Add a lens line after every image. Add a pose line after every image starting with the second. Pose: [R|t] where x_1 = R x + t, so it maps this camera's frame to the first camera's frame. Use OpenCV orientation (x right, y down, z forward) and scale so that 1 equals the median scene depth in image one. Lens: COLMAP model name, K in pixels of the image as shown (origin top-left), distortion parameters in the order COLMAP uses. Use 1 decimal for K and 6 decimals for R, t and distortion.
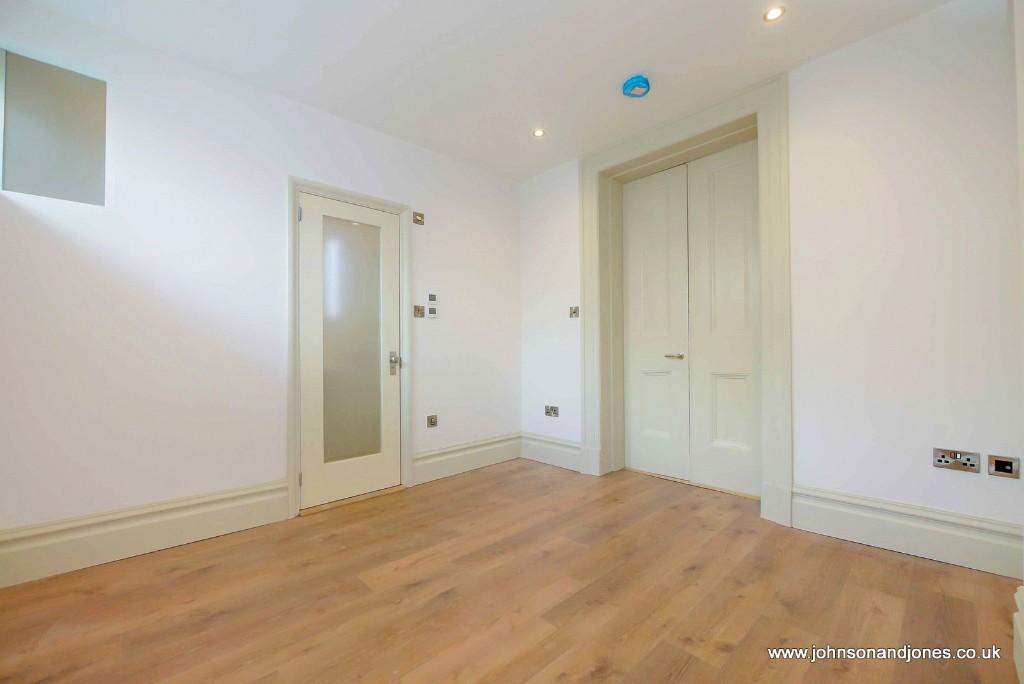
lens RADIAL K [[417.7, 0, 509.8], [0, 417.7, 346.2], [0, 0, 1]] dist [-0.000809, -0.000403]
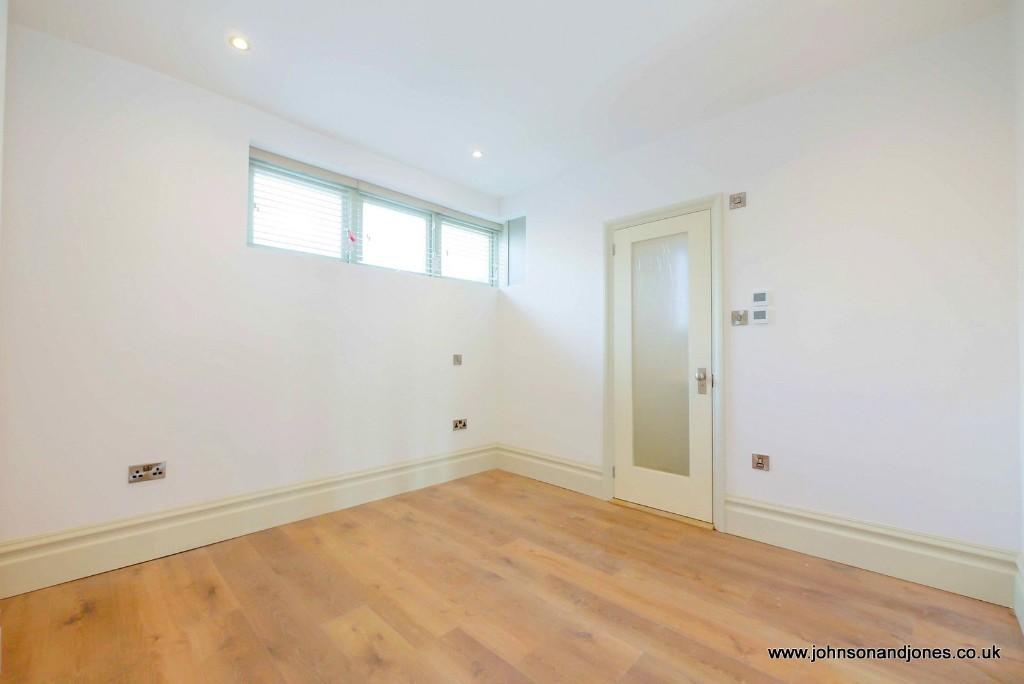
lens RADIAL K [[417.7, 0, 509.8], [0, 417.7, 346.2], [0, 0, 1]] dist [-0.000809, -0.000403]
pose [[0.053818, -0.009977, -0.998501, 0.653308], [0.006029, 0.999935, -0.009667, -0.028844], [0.998533, -0.005500, 0.053875, 0.619225]]
